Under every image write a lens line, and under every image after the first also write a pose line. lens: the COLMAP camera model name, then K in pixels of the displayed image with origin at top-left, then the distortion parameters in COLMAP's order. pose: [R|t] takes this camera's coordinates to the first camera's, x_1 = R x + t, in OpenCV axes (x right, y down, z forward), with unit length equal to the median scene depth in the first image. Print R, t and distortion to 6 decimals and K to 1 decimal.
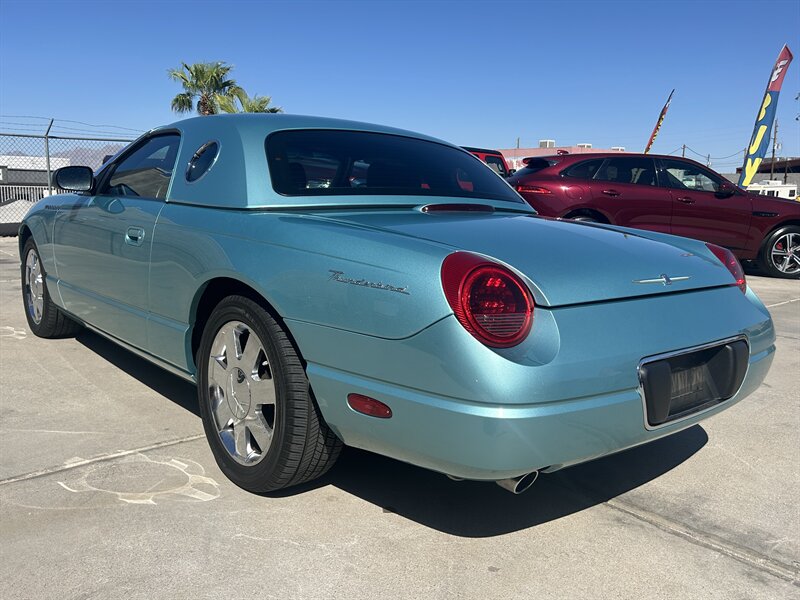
lens RADIAL K [[664.0, 0, 396.8], [0, 664.0, 297.4], [0, 0, 1]] dist [0.033785, -0.004663]
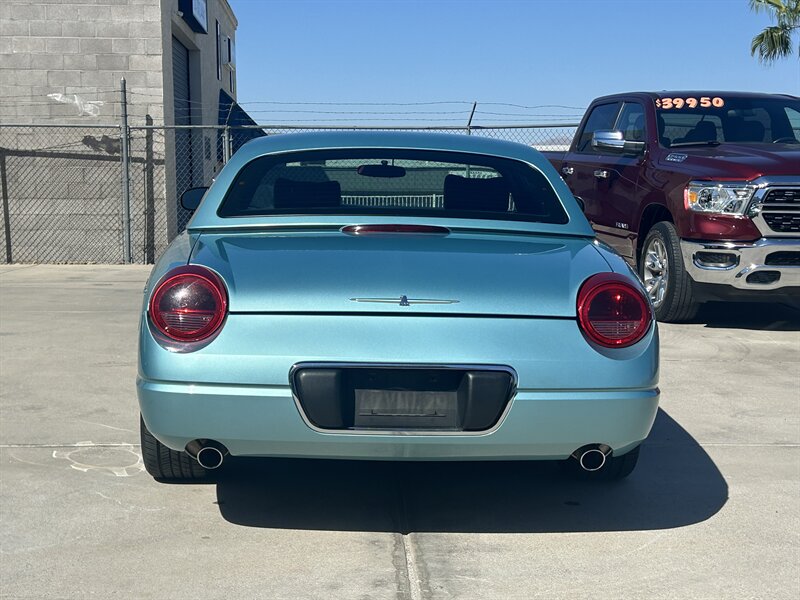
lens RADIAL K [[1265.7, 0, 400.0], [0, 1265.7, 300.0], [0, 0, 1]] dist [0.237499, -0.760592]
pose [[0.779480, 0.038297, -0.625256, 1.492171], [-0.084334, 0.995458, -0.044163, 0.054169], [0.620725, 0.087155, 0.779169, -0.470557]]
